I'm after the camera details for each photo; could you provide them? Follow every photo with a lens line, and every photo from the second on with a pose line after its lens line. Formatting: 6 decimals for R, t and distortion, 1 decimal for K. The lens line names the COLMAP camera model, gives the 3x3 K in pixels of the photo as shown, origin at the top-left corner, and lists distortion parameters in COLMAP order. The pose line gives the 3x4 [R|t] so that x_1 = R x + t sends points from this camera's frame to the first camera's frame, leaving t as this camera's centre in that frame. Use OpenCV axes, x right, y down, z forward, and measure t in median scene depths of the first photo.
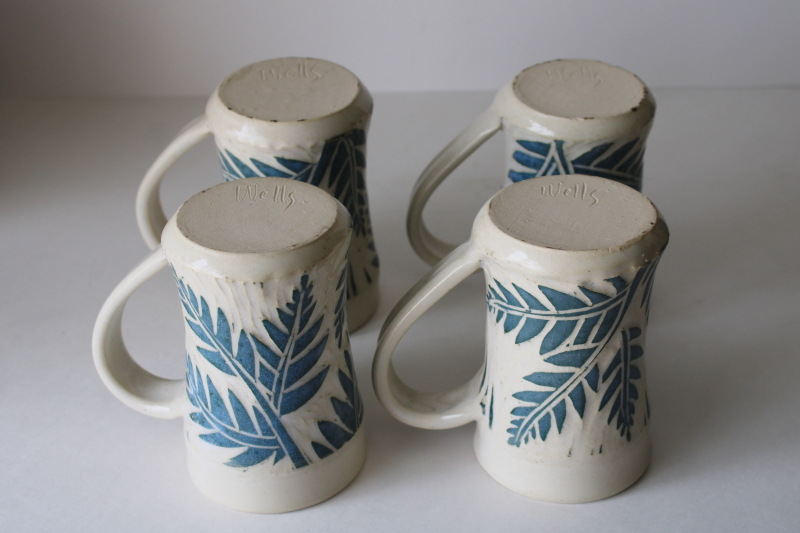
lens RADIAL K [[1224.0, 0, 400.0], [0, 1224.0, 266.5], [0, 0, 1]] dist [-0.054262, -0.048043]
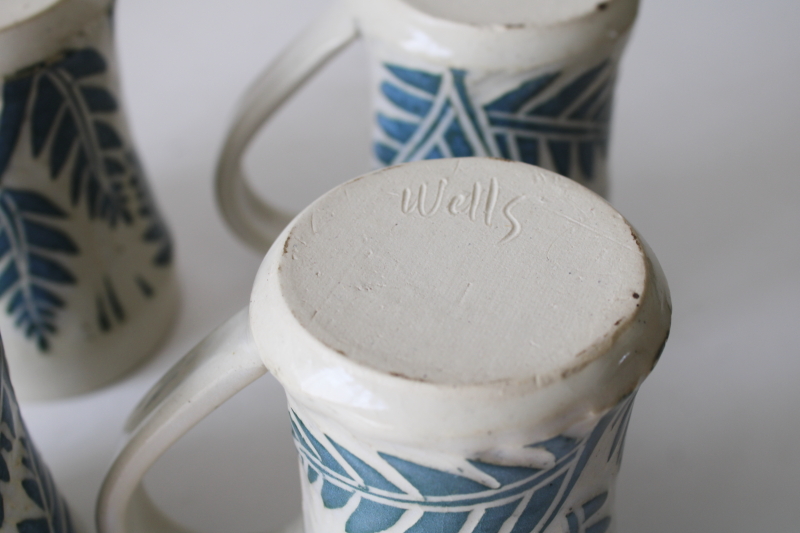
lens RADIAL K [[1224.0, 0, 400.0], [0, 1224.0, 266.5], [0, 0, 1]] dist [-0.054262, -0.048043]
pose [[0.999615, -0.011515, 0.025257, 0.106779], [0.007873, 0.990143, 0.139840, -0.108735], [-0.026618, -0.139587, 0.989852, 0.550476]]
